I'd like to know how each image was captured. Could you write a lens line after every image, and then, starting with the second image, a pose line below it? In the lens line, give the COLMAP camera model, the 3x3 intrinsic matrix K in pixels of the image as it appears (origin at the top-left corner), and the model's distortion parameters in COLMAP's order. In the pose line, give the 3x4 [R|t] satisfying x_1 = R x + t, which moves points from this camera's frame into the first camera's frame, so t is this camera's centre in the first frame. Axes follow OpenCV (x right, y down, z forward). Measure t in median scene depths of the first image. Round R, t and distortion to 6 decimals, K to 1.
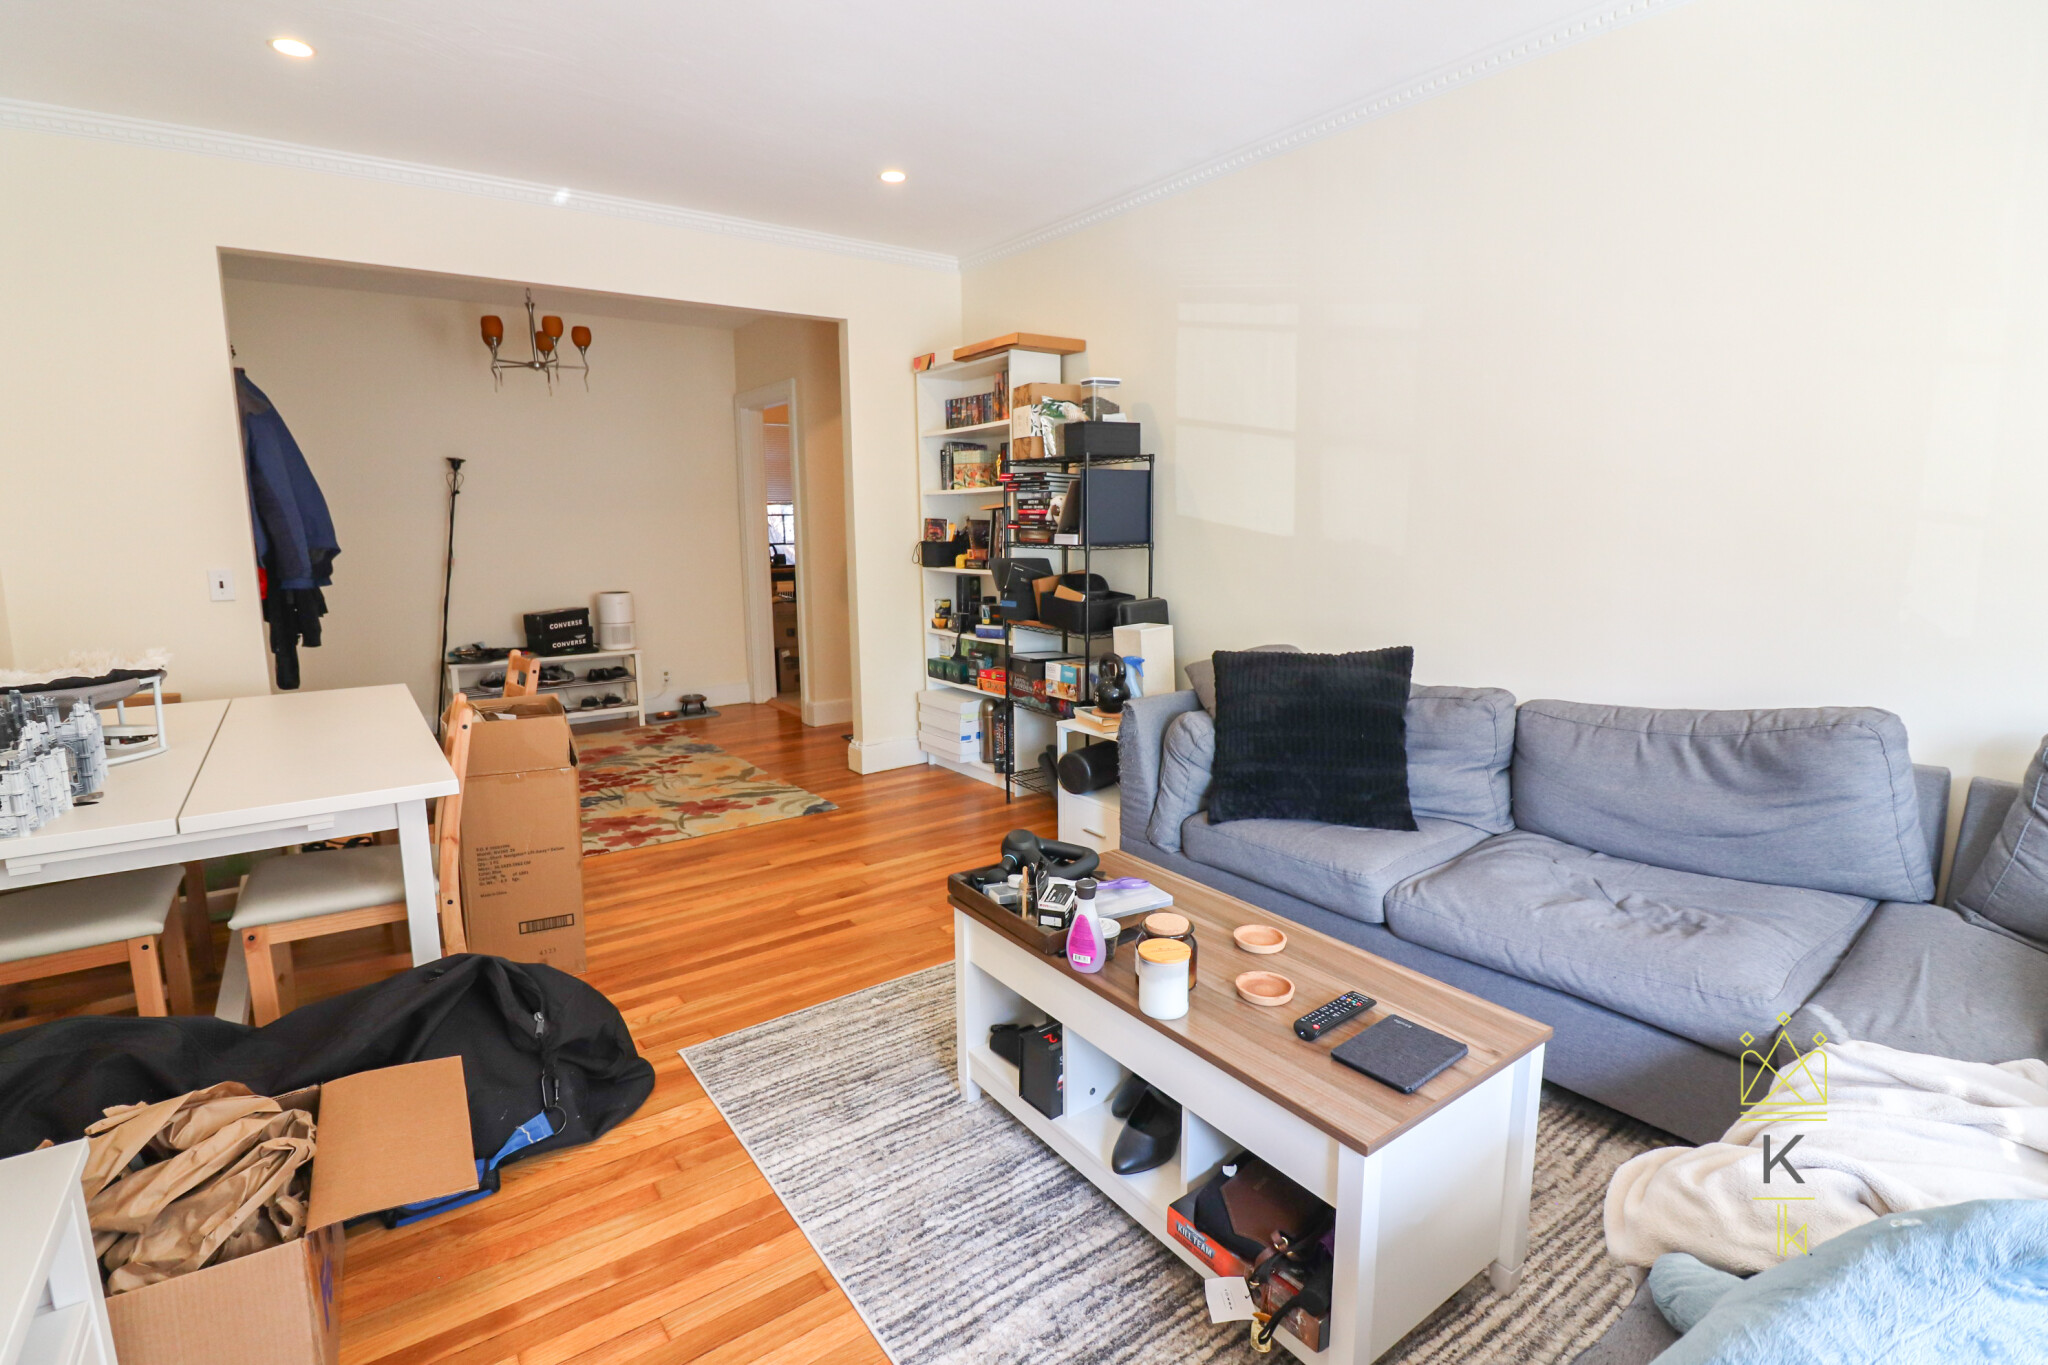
lens RADIAL K [[954.2, 0, 1021.3], [0, 954.2, 671.9], [0, 0, 1]] dist [0.001729, 0.000121]
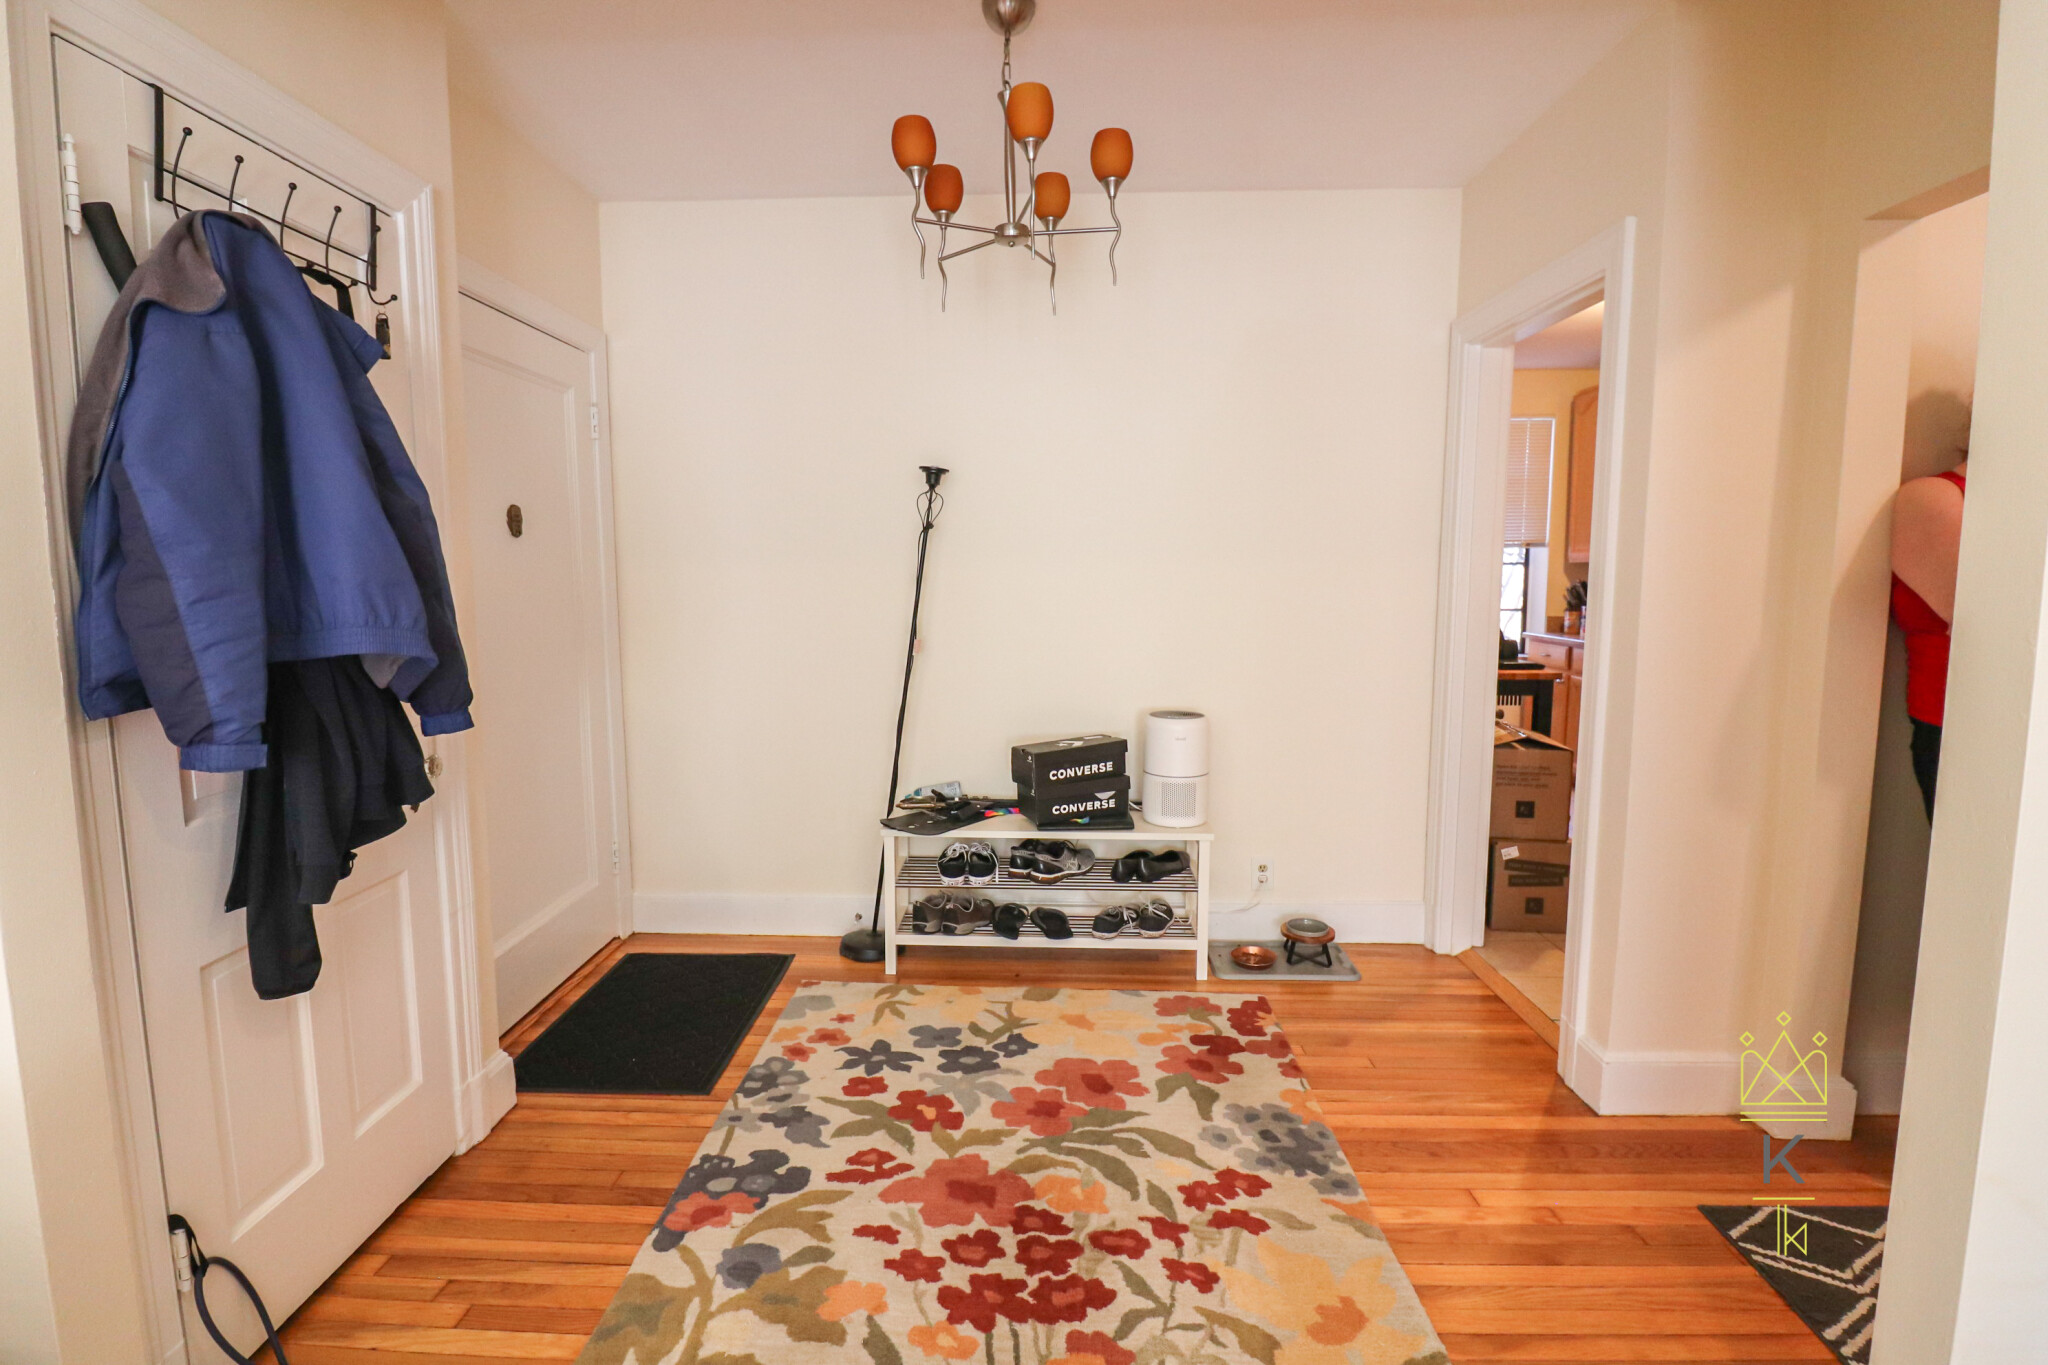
lens RADIAL K [[954.2, 0, 1021.3], [0, 954.2, 671.9], [0, 0, 1]] dist [0.001729, 0.000121]
pose [[0.782749, 0.072517, -0.618098, -0.179541], [-0.103591, 0.994514, -0.014507, -0.093553], [0.613655, 0.075385, 0.785967, 0.558601]]
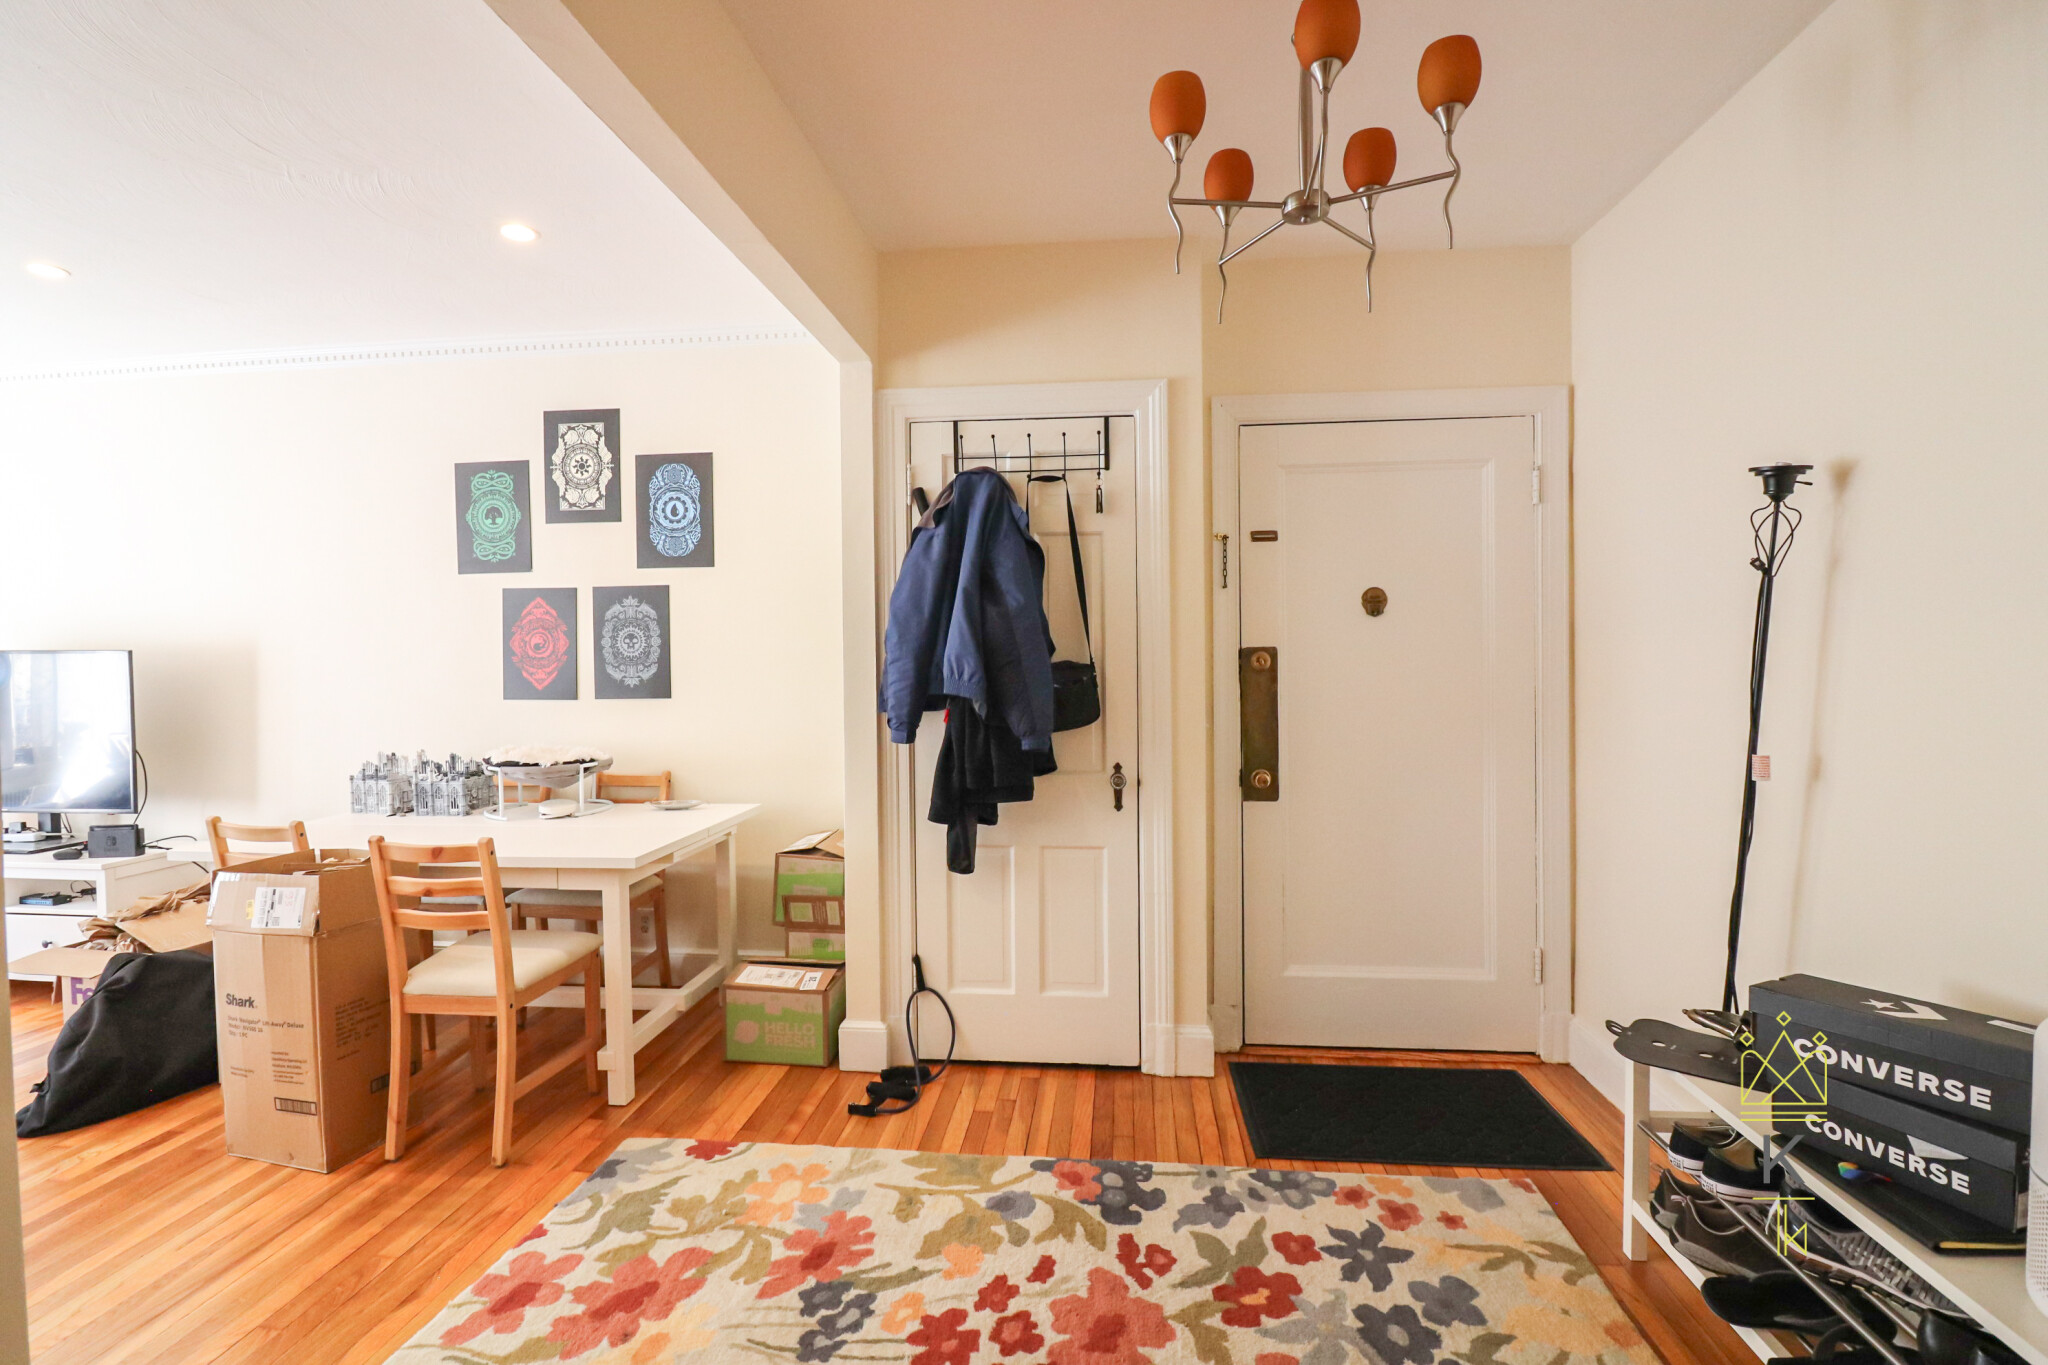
lens RADIAL K [[976.1, 0, 1016.9], [0, 976.1, 676.0], [0, 0, 1]] dist [0.012126, -0.017498]
pose [[-0.683282, 0.029867, -0.729543, -0.148475], [-0.103369, 0.985143, 0.137146, -0.160173], [0.722800, 0.169121, -0.670043, 0.988290]]
